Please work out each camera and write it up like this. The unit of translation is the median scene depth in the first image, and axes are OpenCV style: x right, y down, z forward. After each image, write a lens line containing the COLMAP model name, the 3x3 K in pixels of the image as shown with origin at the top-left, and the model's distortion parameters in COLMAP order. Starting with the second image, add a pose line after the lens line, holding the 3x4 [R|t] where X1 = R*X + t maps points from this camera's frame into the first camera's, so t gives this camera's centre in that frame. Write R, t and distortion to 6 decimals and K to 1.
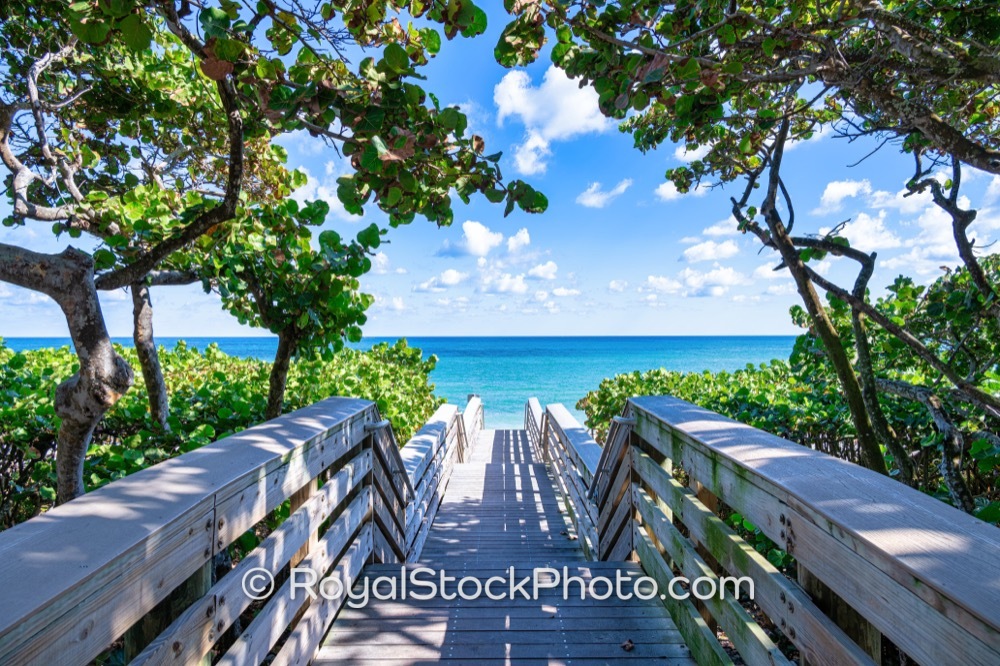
lens RADIAL K [[655.2, 0, 501.4], [0, 655.2, 327.9], [0, 0, 1]] dist [-0.027762, 0.002344]
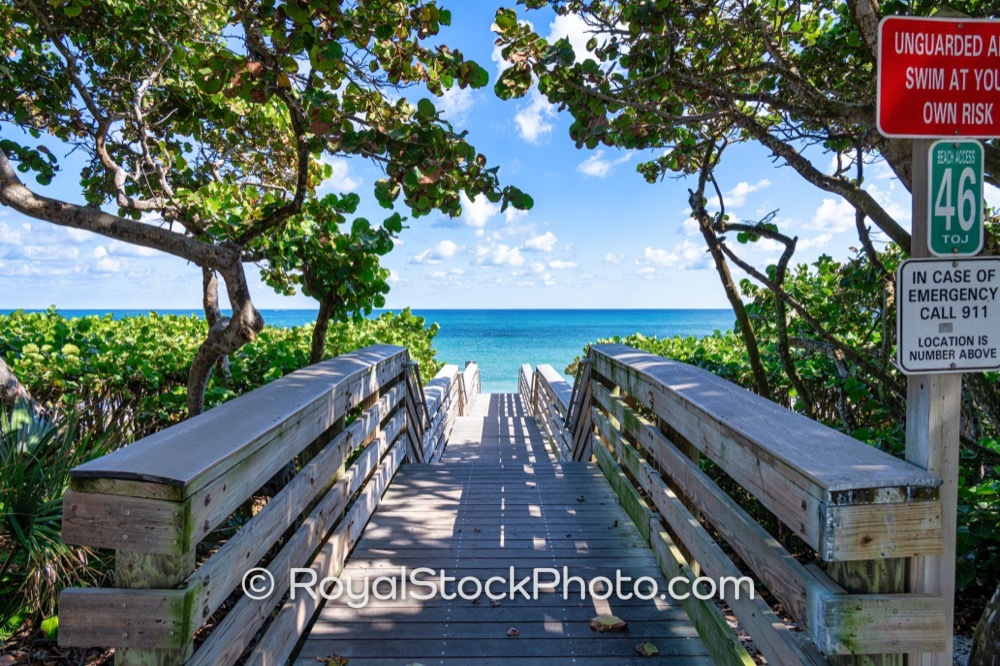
lens RADIAL K [[655.2, 0, 494.4], [0, 655.2, 336.0], [0, 0, 1]] dist [-0.027762, 0.002344]
pose [[0.999995, 0.001835, -0.002702, -0.003706], [-0.001686, 0.998518, 0.054404, 0.009221], [0.002798, -0.054400, 0.998515, -0.286416]]
